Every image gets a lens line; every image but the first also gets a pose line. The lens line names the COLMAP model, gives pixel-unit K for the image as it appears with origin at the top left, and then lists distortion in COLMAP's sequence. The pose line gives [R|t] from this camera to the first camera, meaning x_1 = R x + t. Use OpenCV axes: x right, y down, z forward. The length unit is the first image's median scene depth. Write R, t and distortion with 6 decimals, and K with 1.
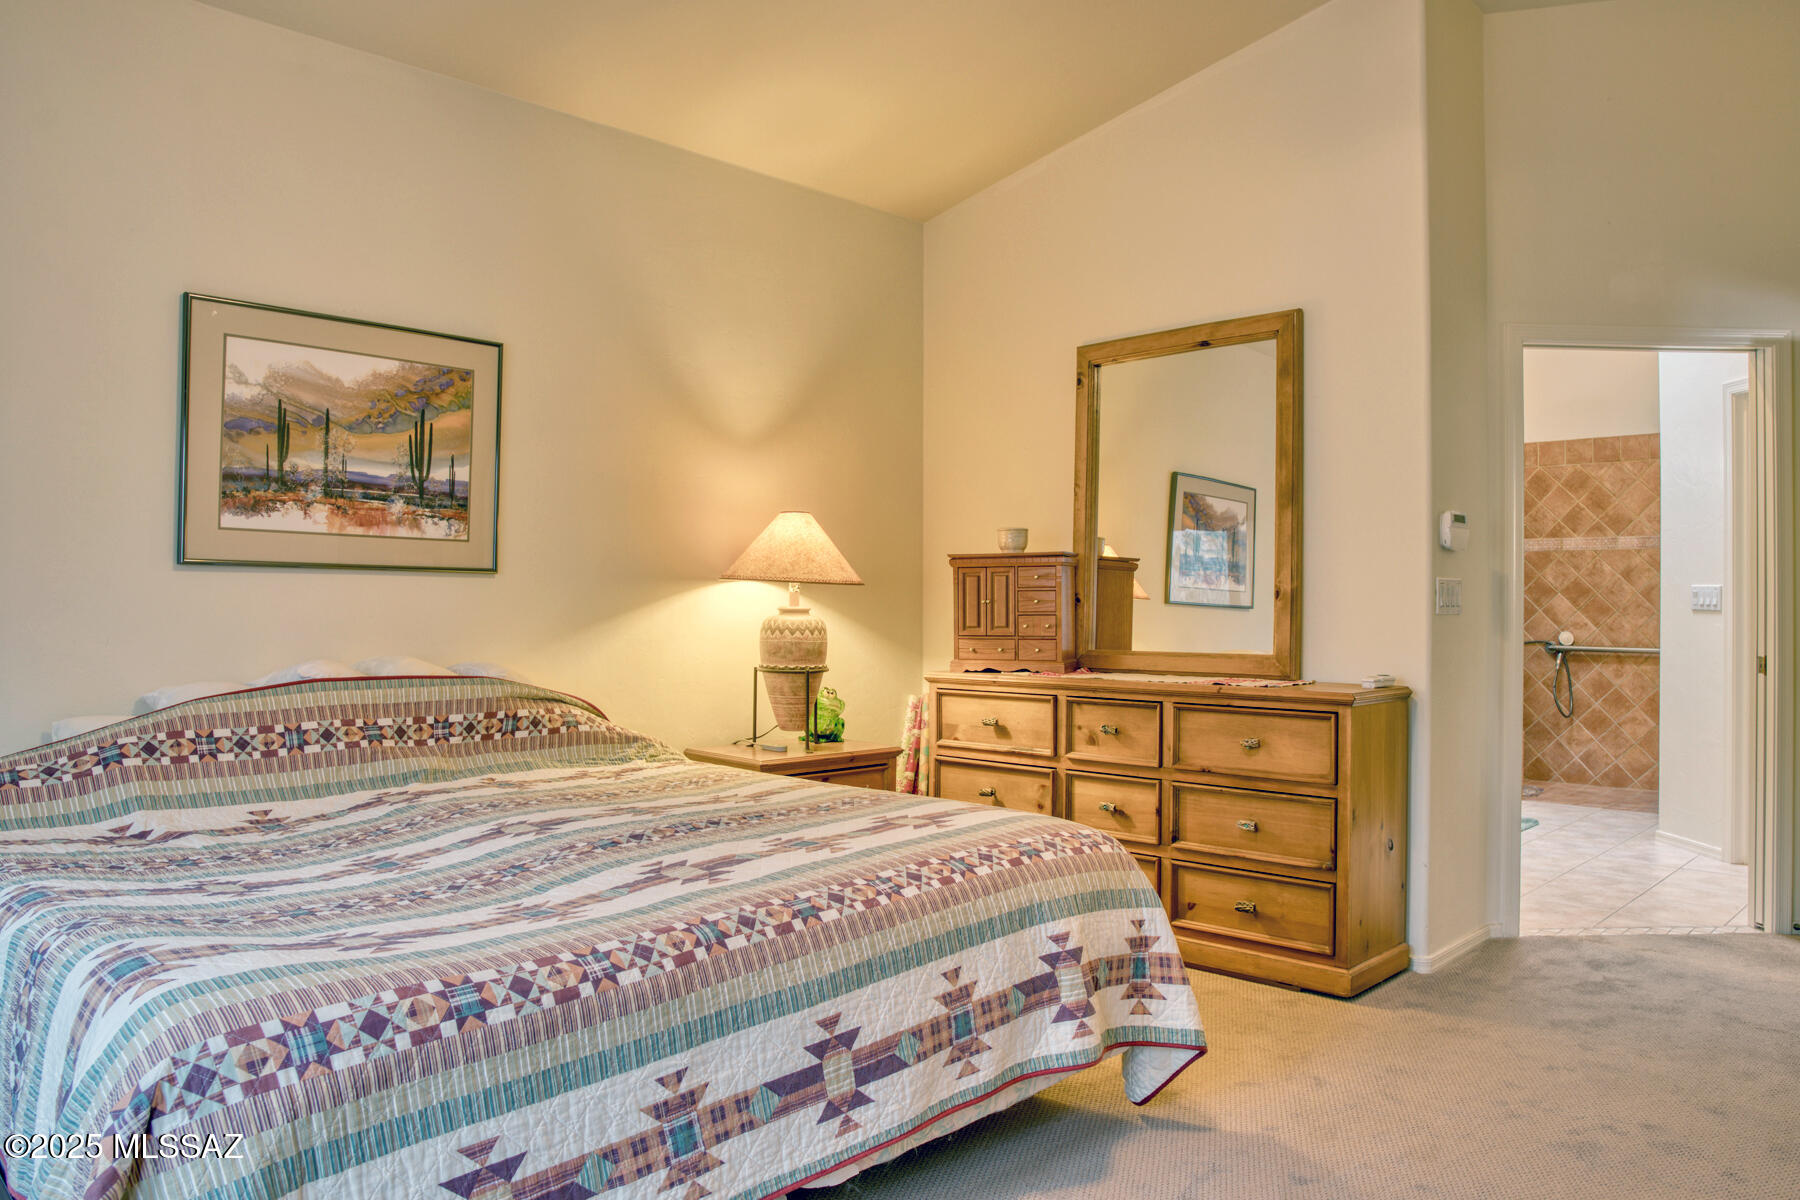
lens RADIAL K [[1269.2, 0, 905.0], [0, 1269.2, 593.2], [0, 0, 1]] dist [-0.093133, 0.055493]
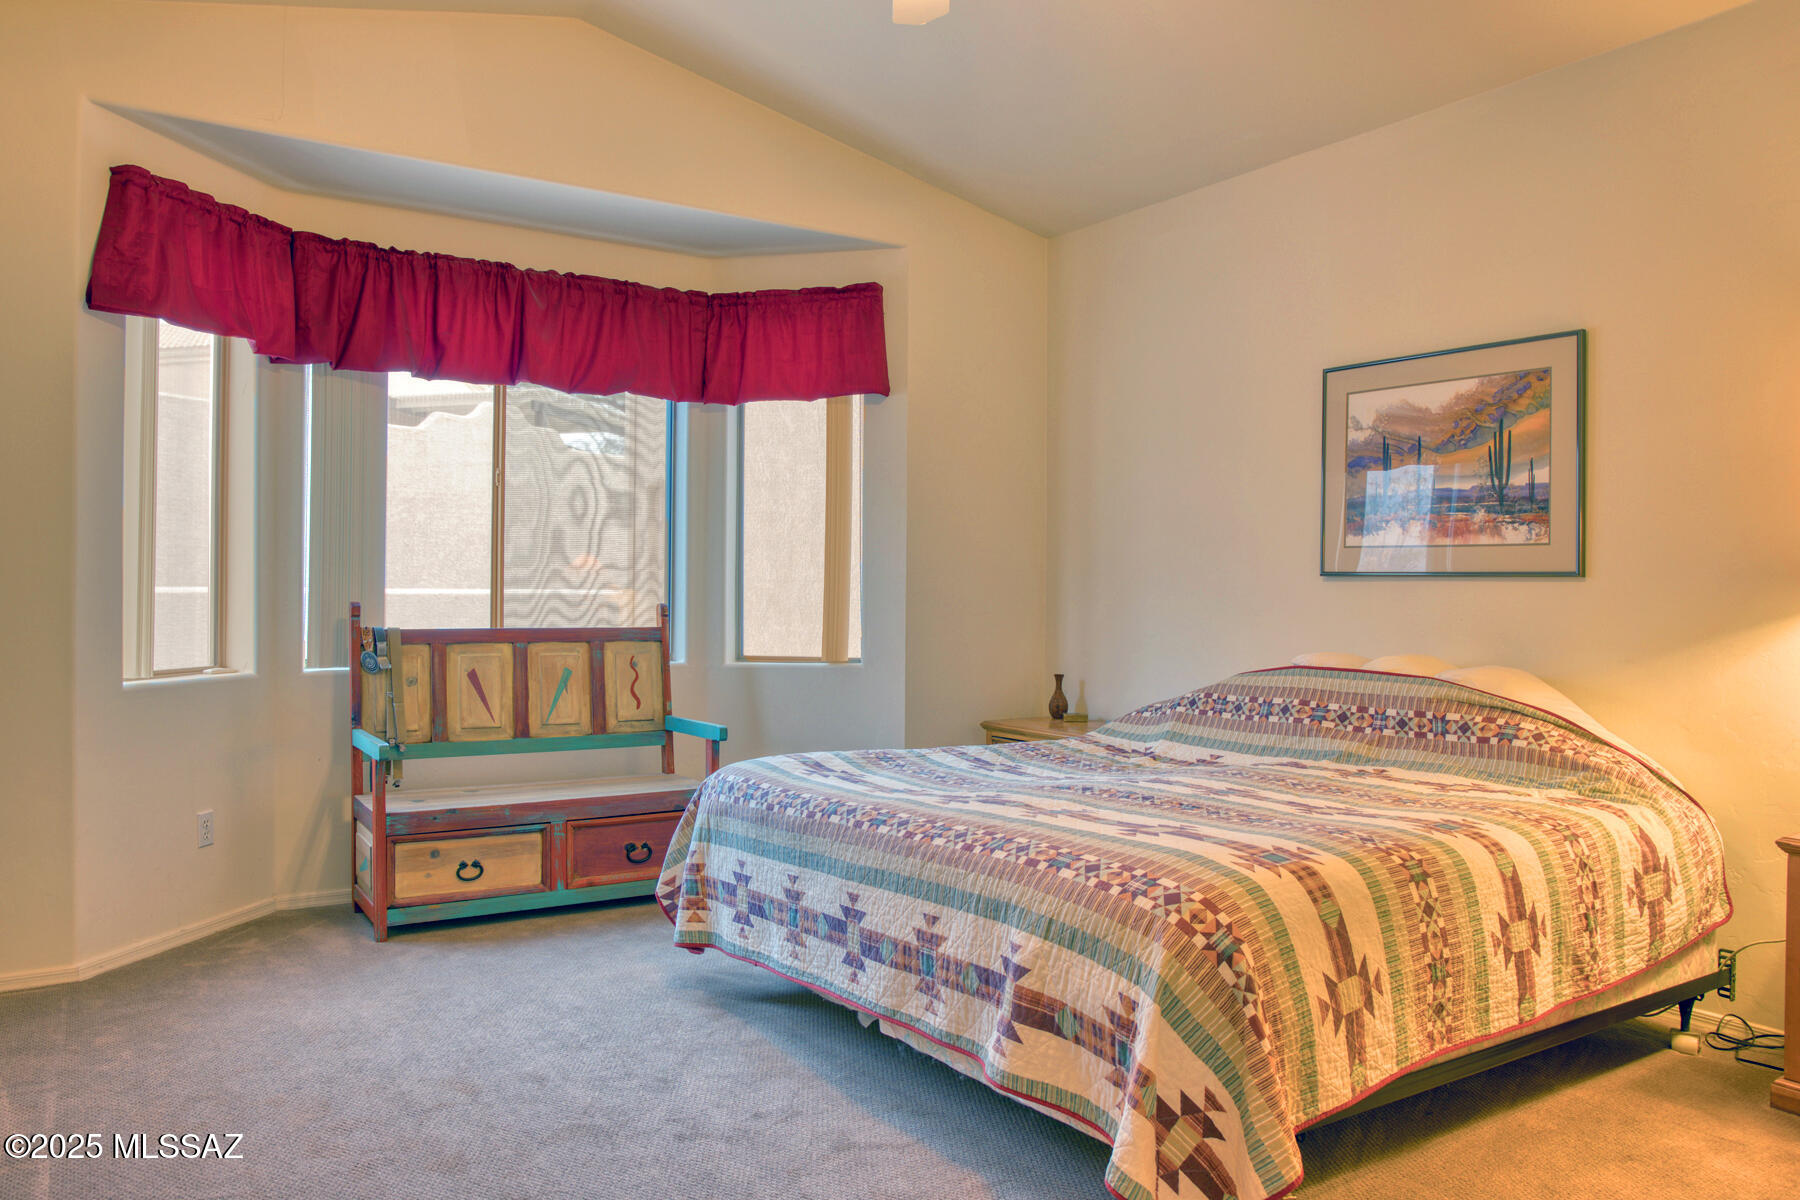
lens RADIAL K [[1269.2, 0, 902.5], [0, 1269.2, 596.6], [0, 0, 1]] dist [-0.093133, 0.055493]
pose [[-0.203867, -0.006297, -0.978978, 0.806953], [-0.005866, 0.999969, -0.005210, 0.007991], [0.978981, 0.004681, -0.203898, 0.825186]]
